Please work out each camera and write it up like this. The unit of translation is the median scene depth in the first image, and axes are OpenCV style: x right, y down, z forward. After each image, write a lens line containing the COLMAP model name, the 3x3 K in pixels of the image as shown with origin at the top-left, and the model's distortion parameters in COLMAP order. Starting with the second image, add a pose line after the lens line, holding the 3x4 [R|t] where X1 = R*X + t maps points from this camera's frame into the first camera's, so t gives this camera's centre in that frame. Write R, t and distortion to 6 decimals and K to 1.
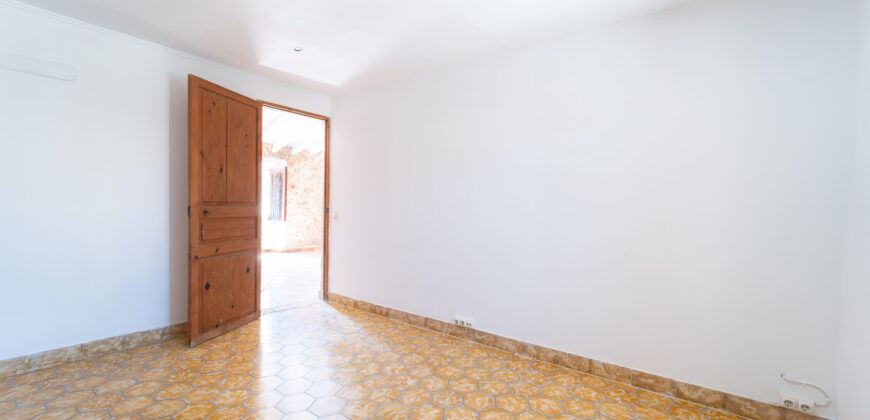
lens RADIAL K [[354.0, 0, 438.1], [0, 354.0, 210.2], [0, 0, 1]] dist [-0.005177, -0.000949]
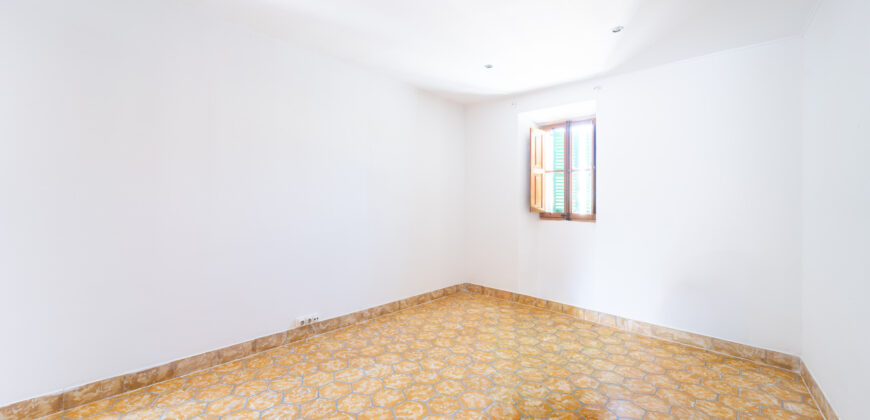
lens RADIAL K [[354.0, 0, 442.6], [0, 354.0, 206.4], [0, 0, 1]] dist [-0.005177, -0.000949]
pose [[0.080037, -0.035030, 0.996176, -0.865820], [-0.003692, 0.999365, 0.035439, -0.025006], [-0.996785, -0.006514, 0.079857, 0.588829]]
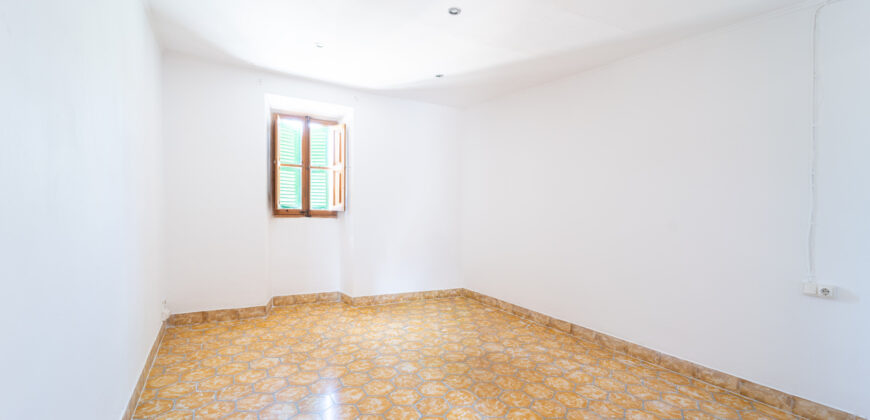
lens RADIAL K [[354.0, 0, 440.7], [0, 354.0, 208.7], [0, 0, 1]] dist [-0.005177, -0.000949]
pose [[-0.926799, -0.058536, 0.370968, -0.442725], [-0.050146, 0.998222, 0.032232, -0.025760], [-0.372195, 0.011270, -0.928086, 1.275414]]
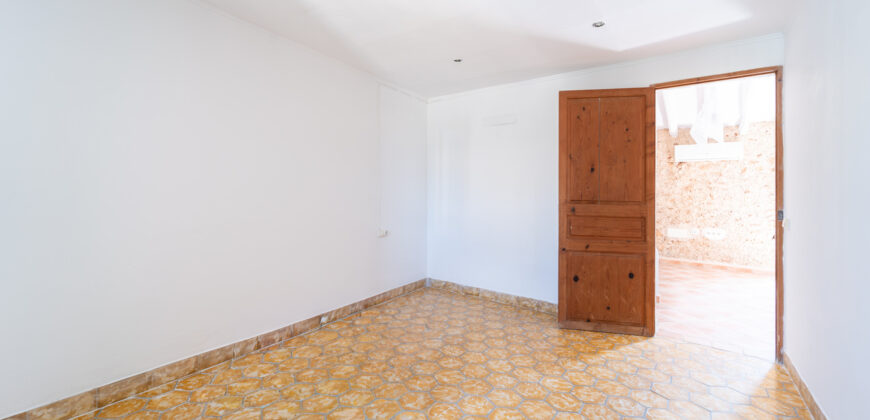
lens RADIAL K [[348.4, 0, 434.2], [0, 348.4, 200.7], [0, 0, 1]] dist [0.007339, -0.000098]
pose [[0.003708, -0.013303, -0.999905, 0.413220], [-0.035127, 0.999293, -0.013425, 0.006906], [0.999376, 0.035173, 0.003238, 0.549308]]
